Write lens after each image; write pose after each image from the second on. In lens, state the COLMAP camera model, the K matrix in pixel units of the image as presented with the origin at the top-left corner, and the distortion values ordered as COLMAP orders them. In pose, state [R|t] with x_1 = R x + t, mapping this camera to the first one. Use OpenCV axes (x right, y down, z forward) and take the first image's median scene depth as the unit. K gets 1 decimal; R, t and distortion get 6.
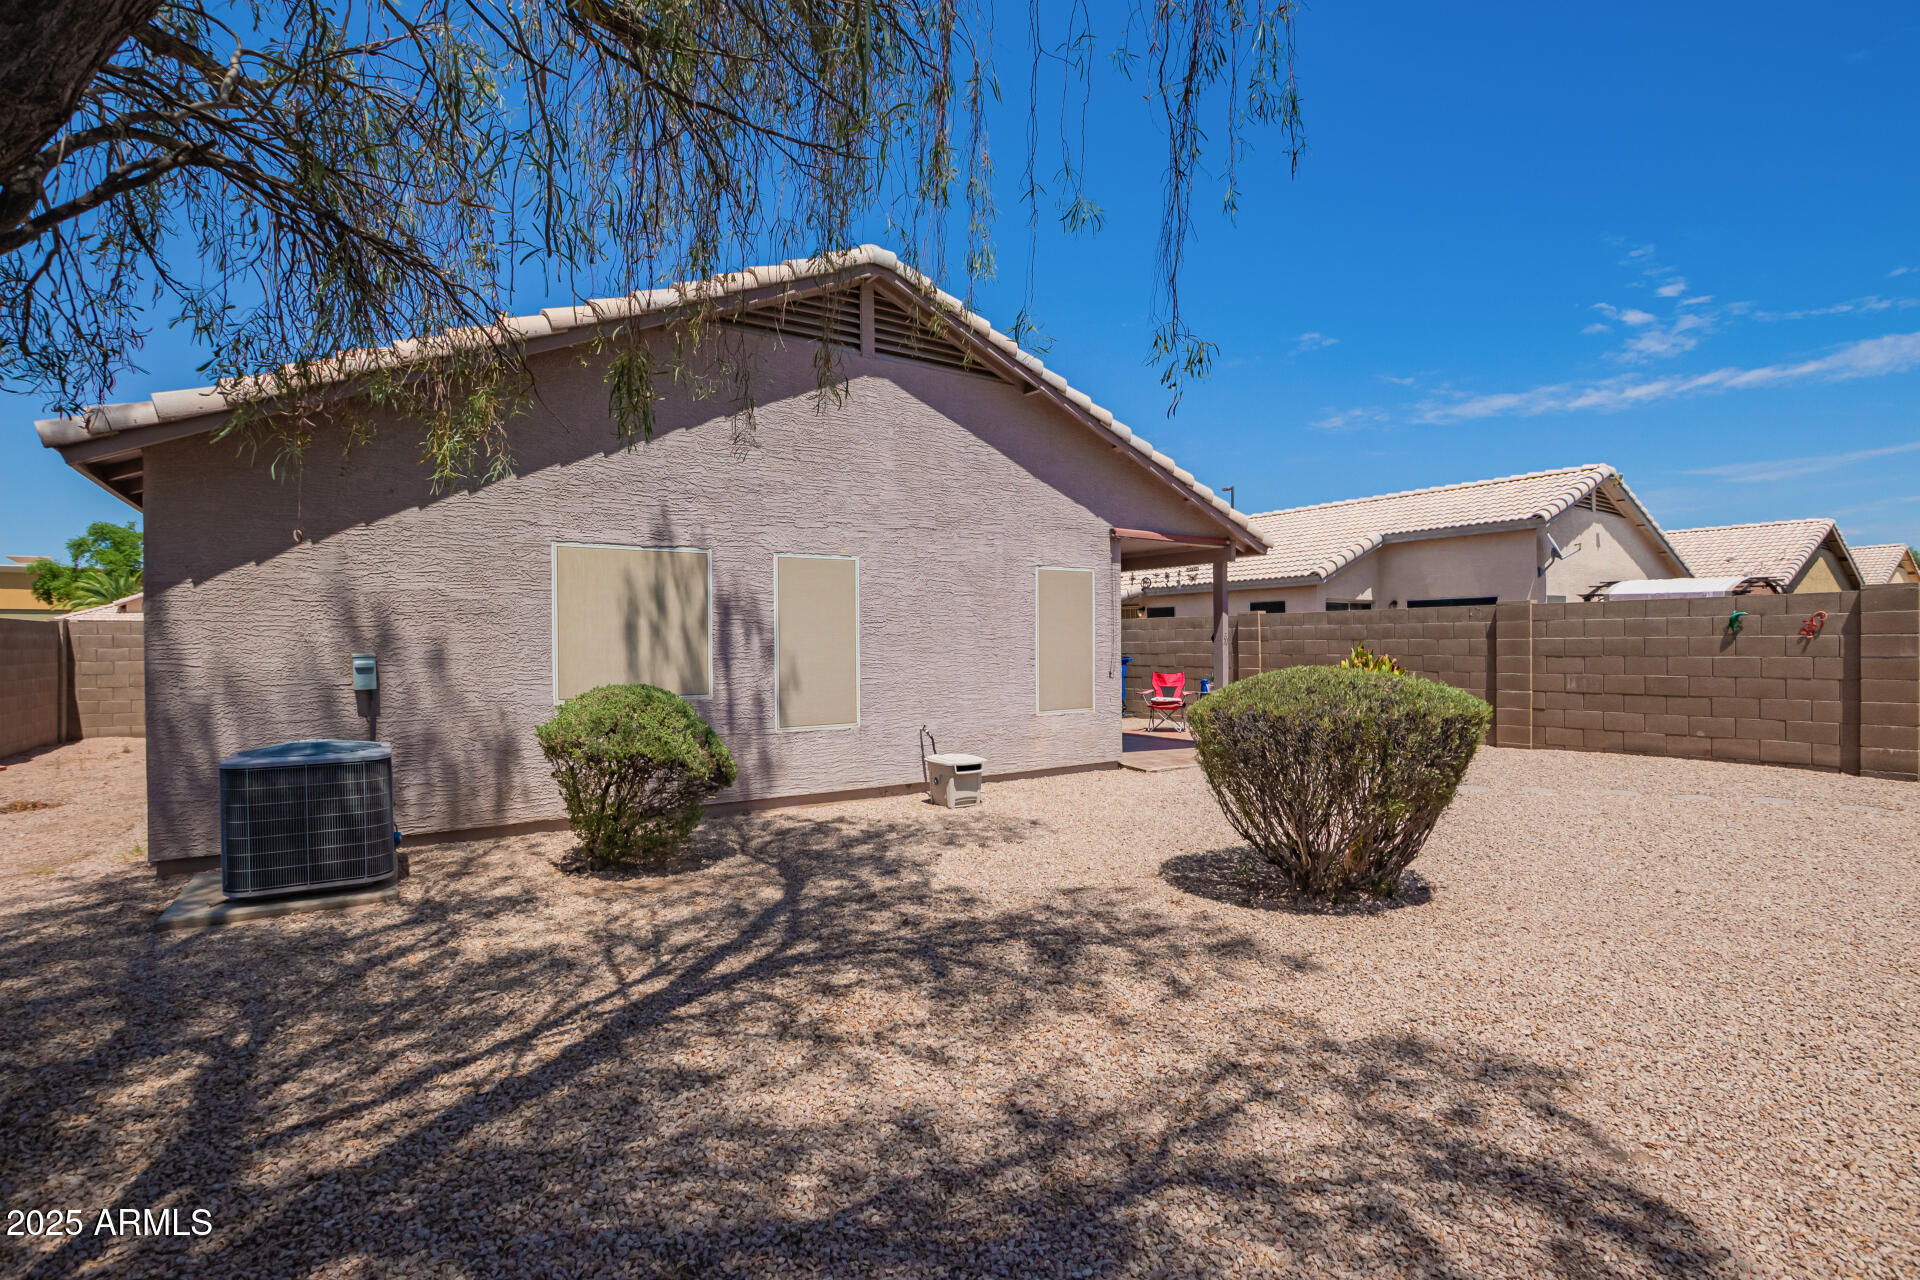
lens RADIAL K [[892.3, 0, 956.2], [0, 892.3, 632.9], [0, 0, 1]] dist [-0.000126, 0.000046]
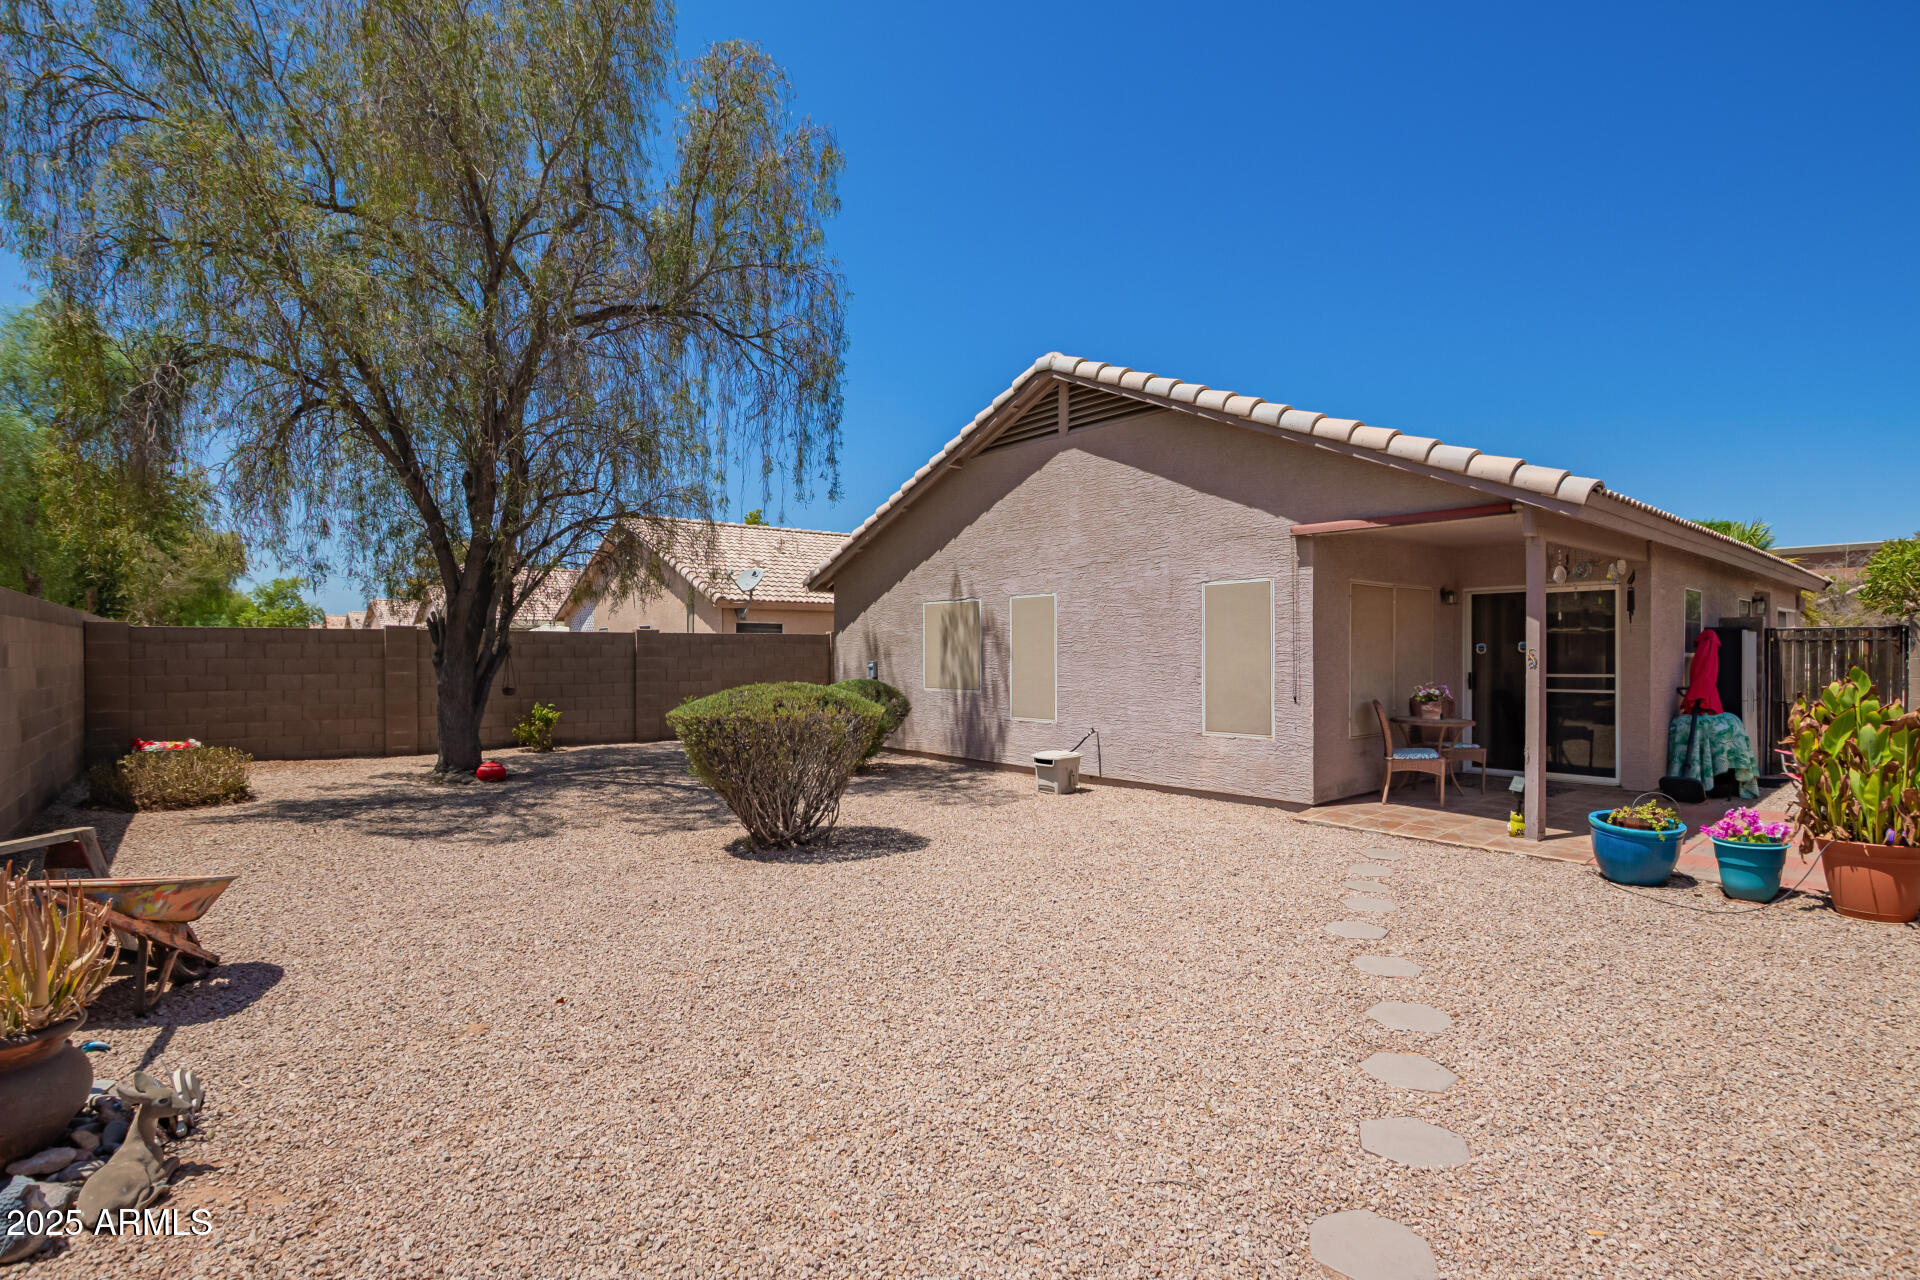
lens RADIAL K [[892.3, 0, 969.9], [0, 892.3, 654.9], [0, 0, 1]] dist [-0.000126, 0.000046]
pose [[0.138941, 0.003570, -0.990294, 1.090830], [0.002842, 0.999988, 0.004003, 0.000044], [0.990297, -0.003371, 0.138930, 0.647956]]
